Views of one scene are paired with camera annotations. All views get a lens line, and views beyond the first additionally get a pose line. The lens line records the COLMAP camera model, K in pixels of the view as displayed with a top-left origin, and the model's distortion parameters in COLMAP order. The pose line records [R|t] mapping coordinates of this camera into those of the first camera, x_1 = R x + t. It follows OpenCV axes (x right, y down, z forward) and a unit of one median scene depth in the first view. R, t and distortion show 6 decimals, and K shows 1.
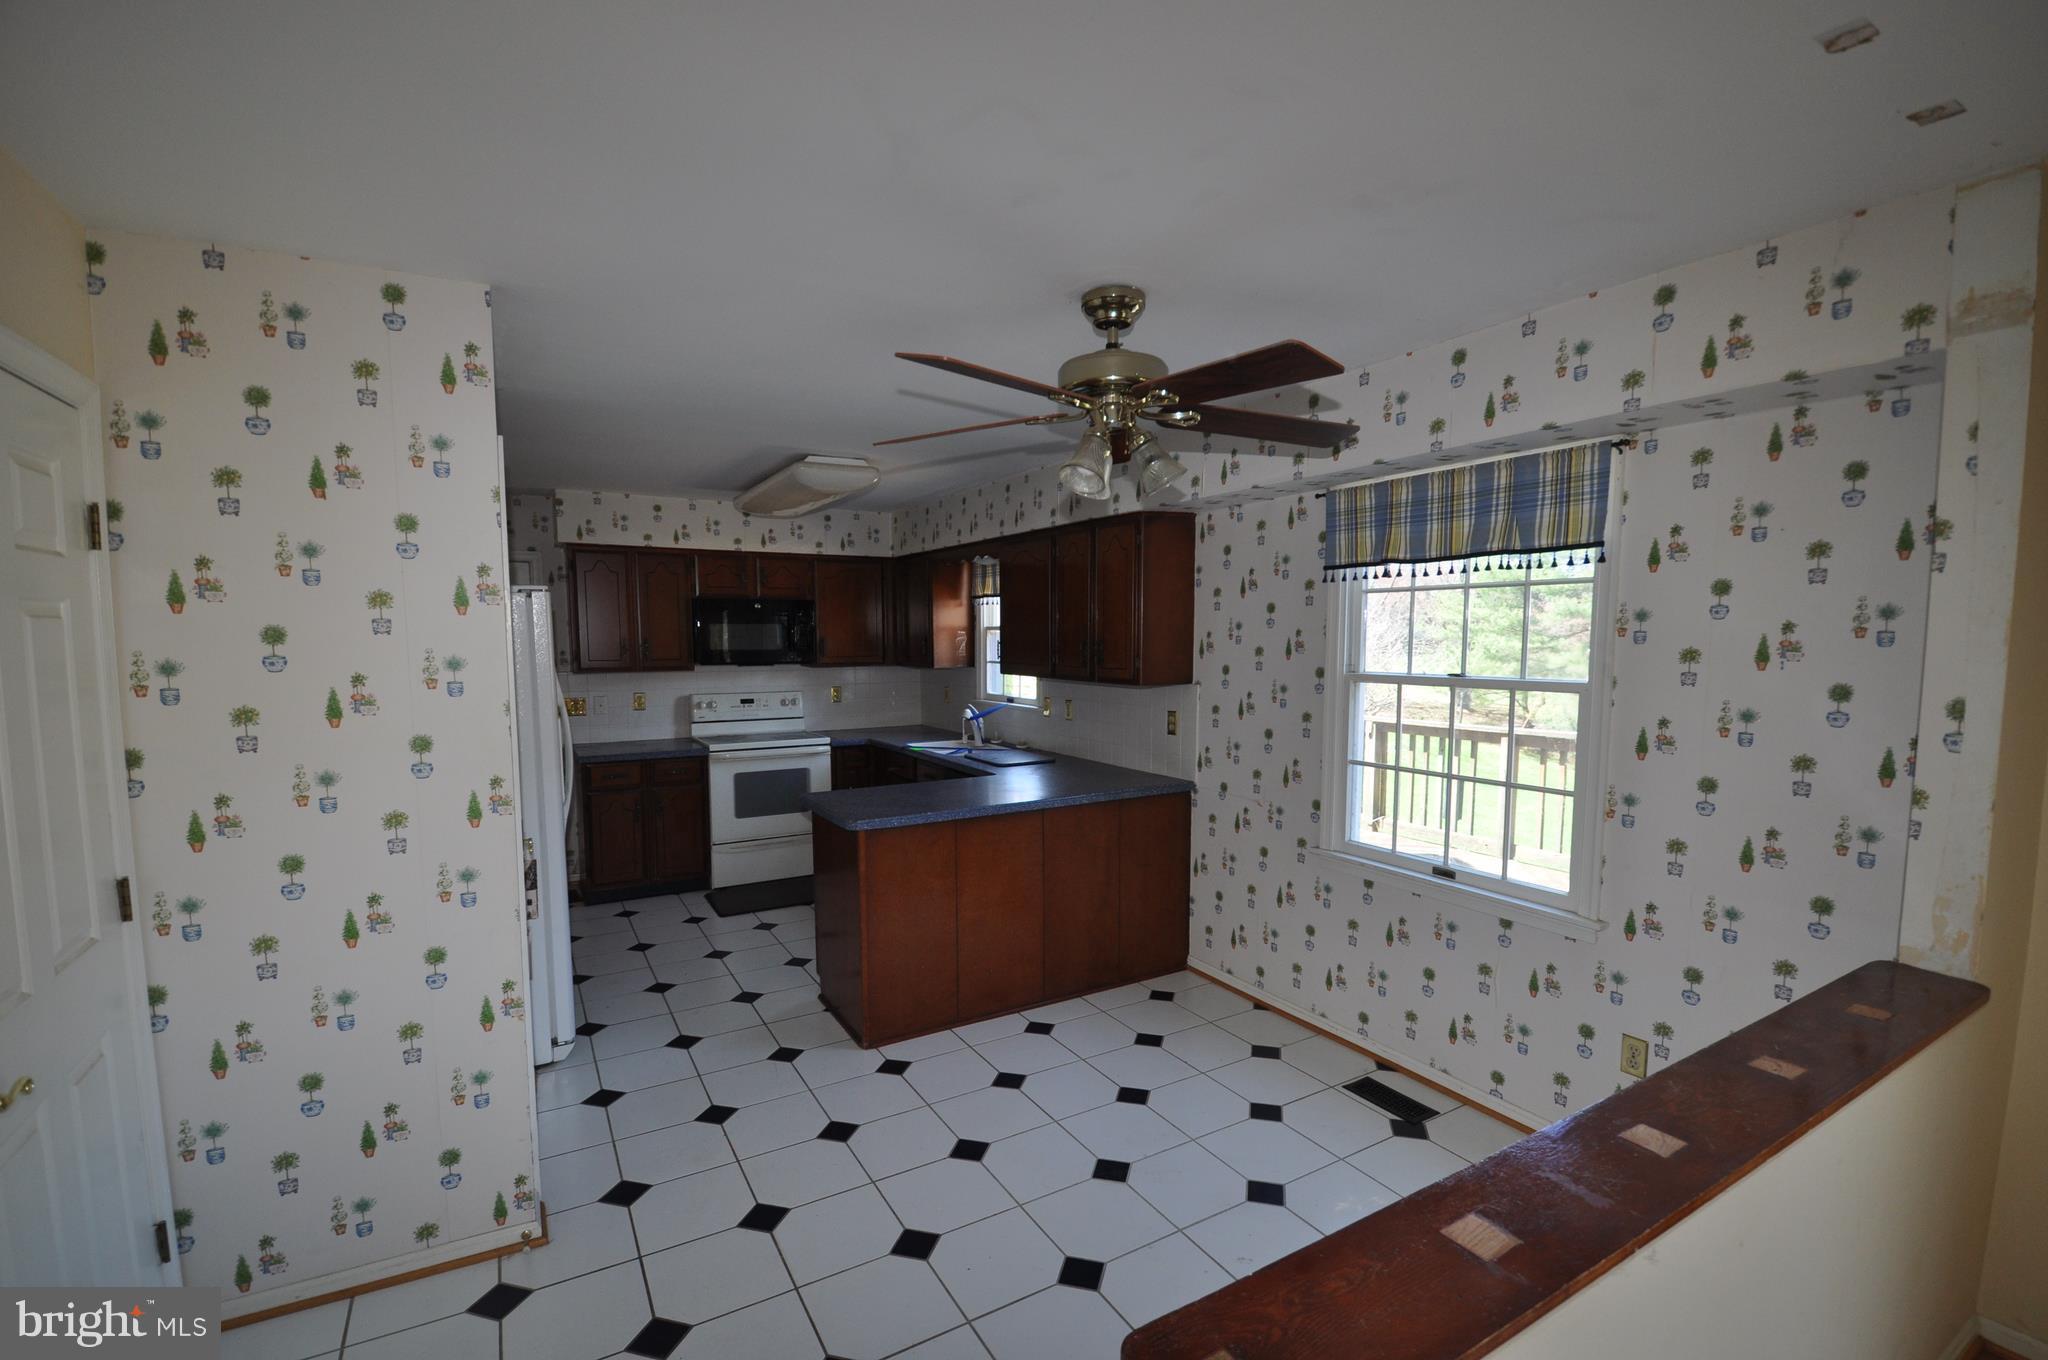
lens RADIAL K [[897.4, 0, 1044.0], [0, 897.4, 695.1], [0, 0, 1]] dist [-0.013415, -0.001760]
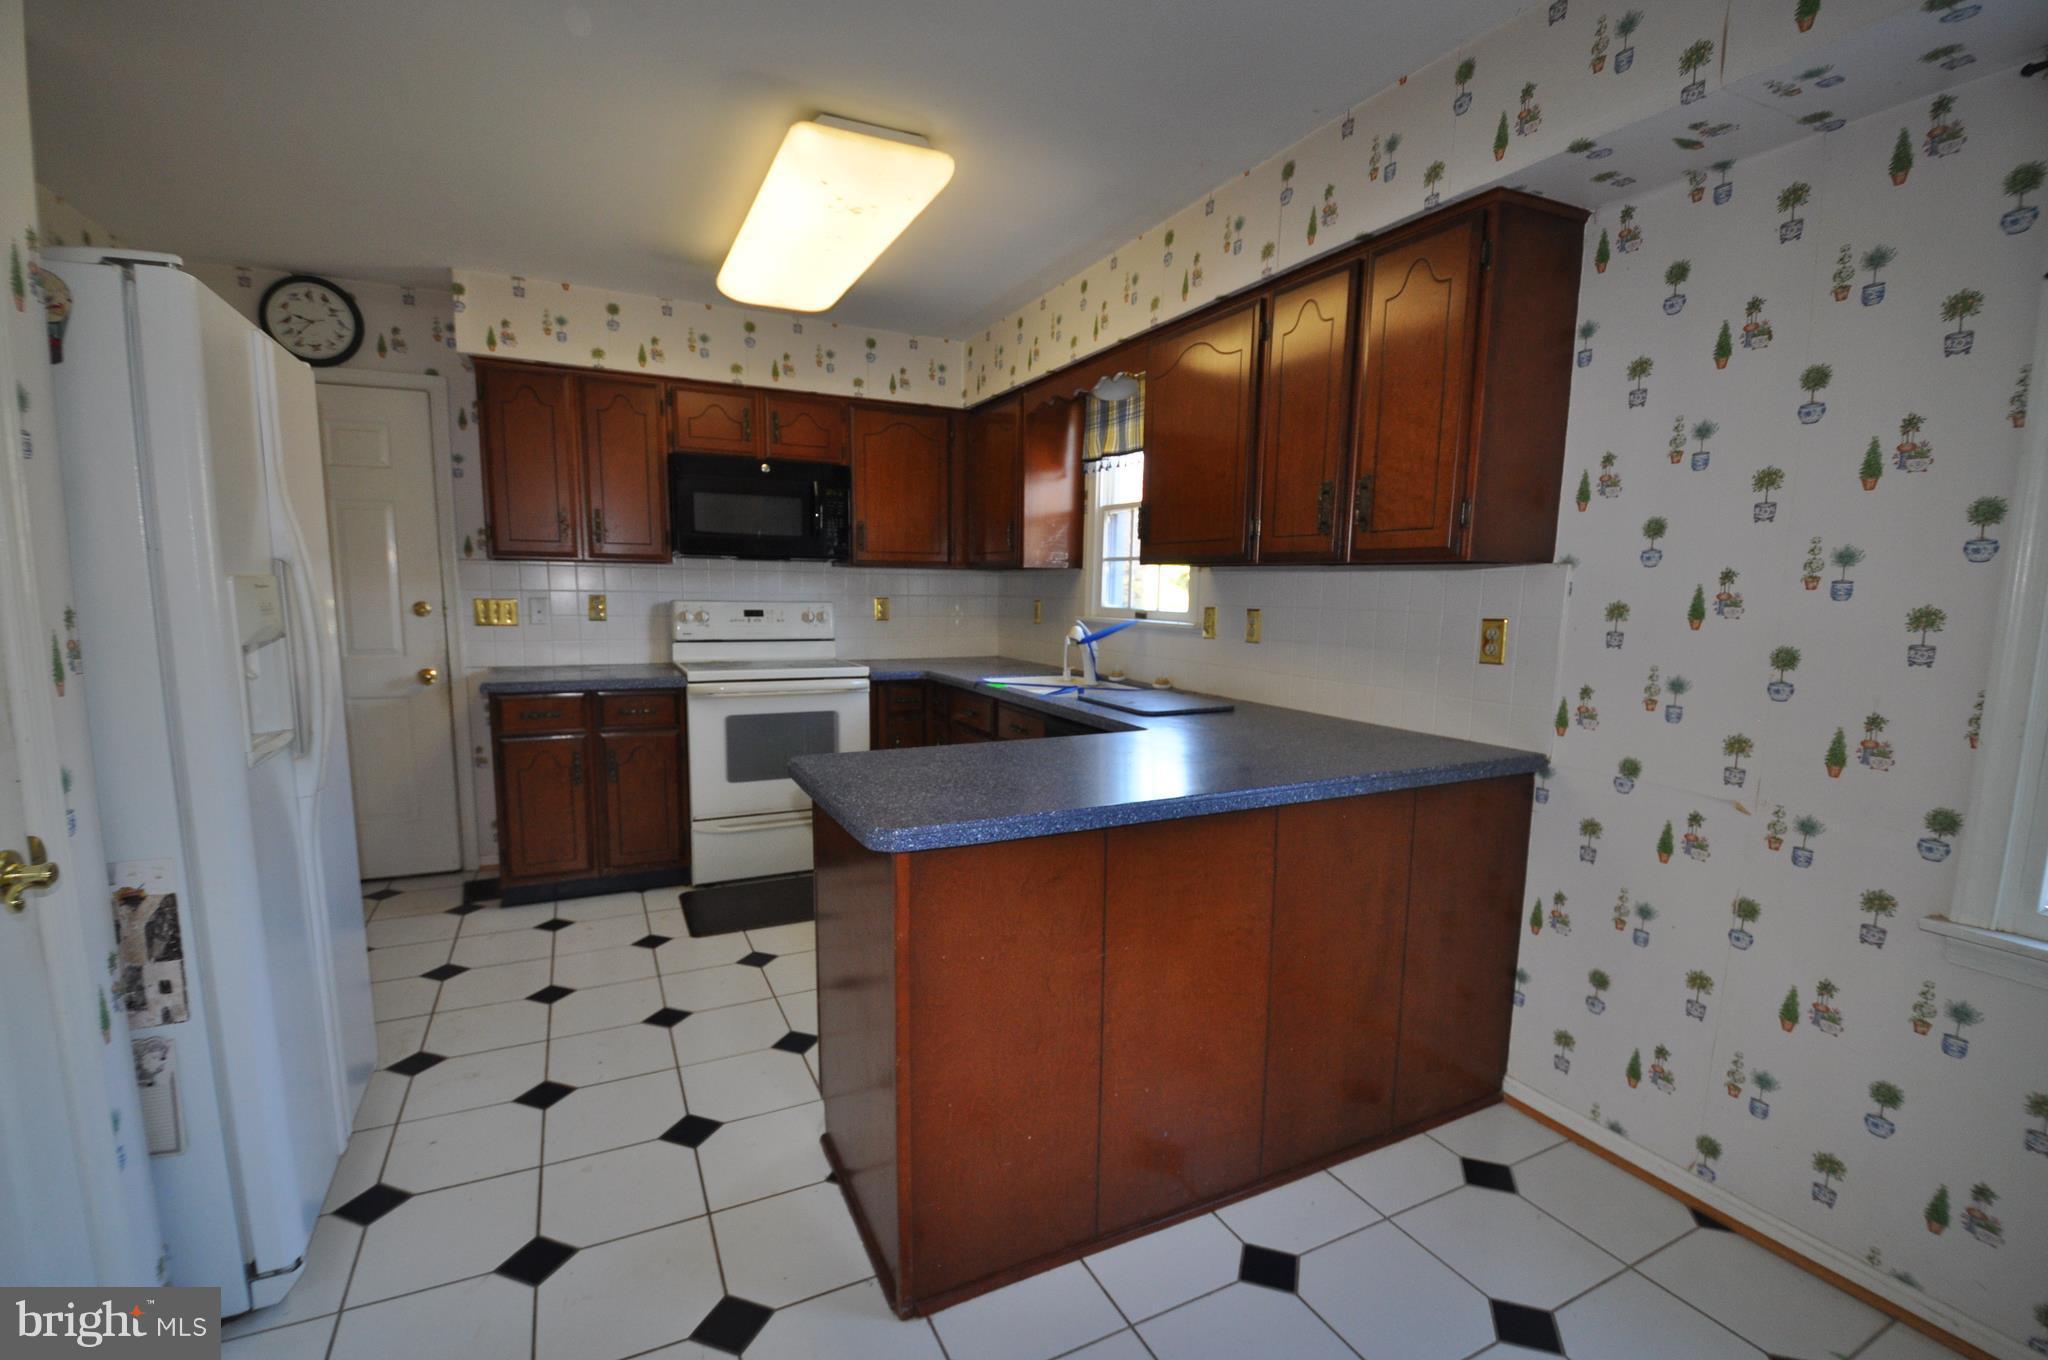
lens RADIAL K [[897.4, 0, 1033.9], [0, 897.4, 681.1], [0, 0, 1]] dist [-0.013415, -0.001760]
pose [[0.996908, 0.024718, -0.074585, -0.073052], [-0.021970, 0.999057, 0.037443, 0.034263], [0.075441, -0.035688, 0.996511, 0.384265]]
